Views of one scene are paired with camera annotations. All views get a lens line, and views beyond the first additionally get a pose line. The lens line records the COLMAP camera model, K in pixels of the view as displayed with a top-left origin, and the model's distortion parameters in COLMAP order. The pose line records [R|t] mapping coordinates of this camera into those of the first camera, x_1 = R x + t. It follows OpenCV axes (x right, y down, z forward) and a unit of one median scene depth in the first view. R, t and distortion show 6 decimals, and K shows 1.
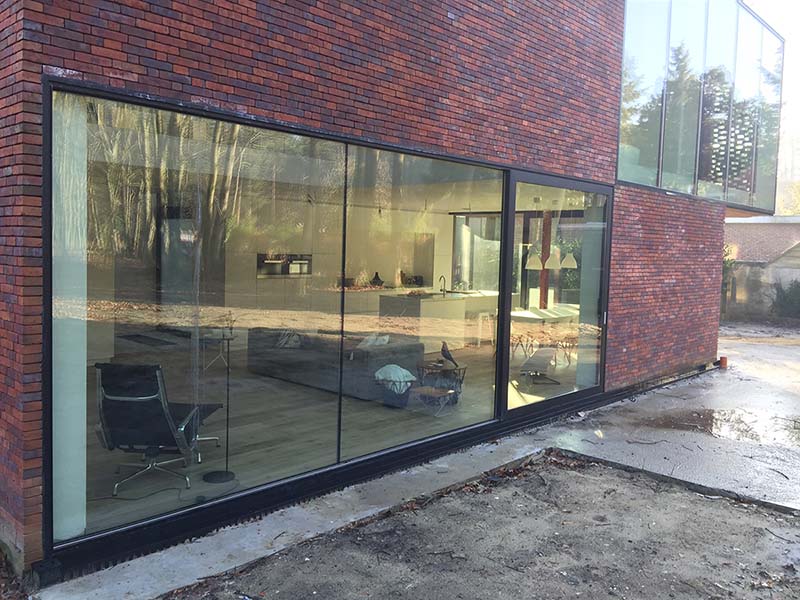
lens RADIAL K [[675.1, 0, 403.0], [0, 675.1, 297.2], [0, 0, 1]] dist [0.051763, -0.060249]
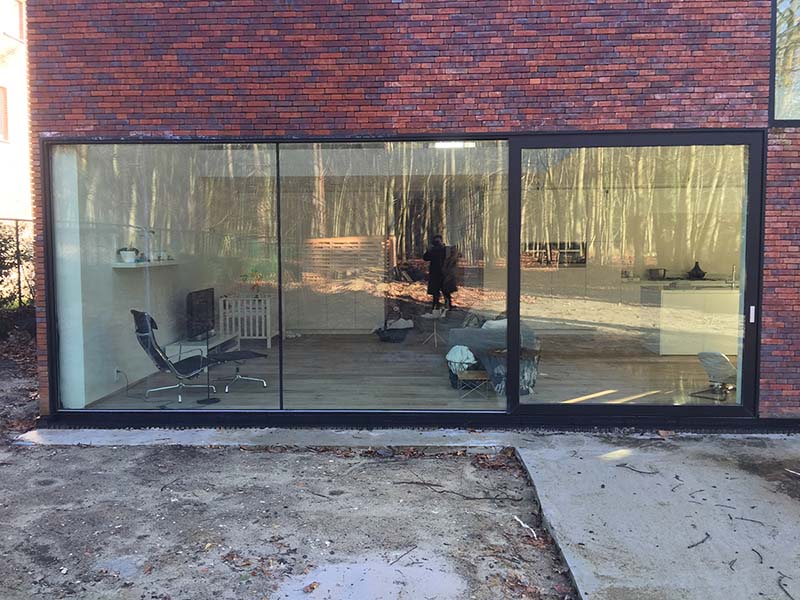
lens RADIAL K [[675.1, 0, 404.0], [0, 675.1, 297.5], [0, 0, 1]] dist [0.051763, -0.060249]
pose [[0.646598, 0.028945, -0.762282, 1.005619], [-0.032117, 0.999427, 0.010707, 0.027741], [0.762155, 0.017559, 0.647157, 0.402582]]
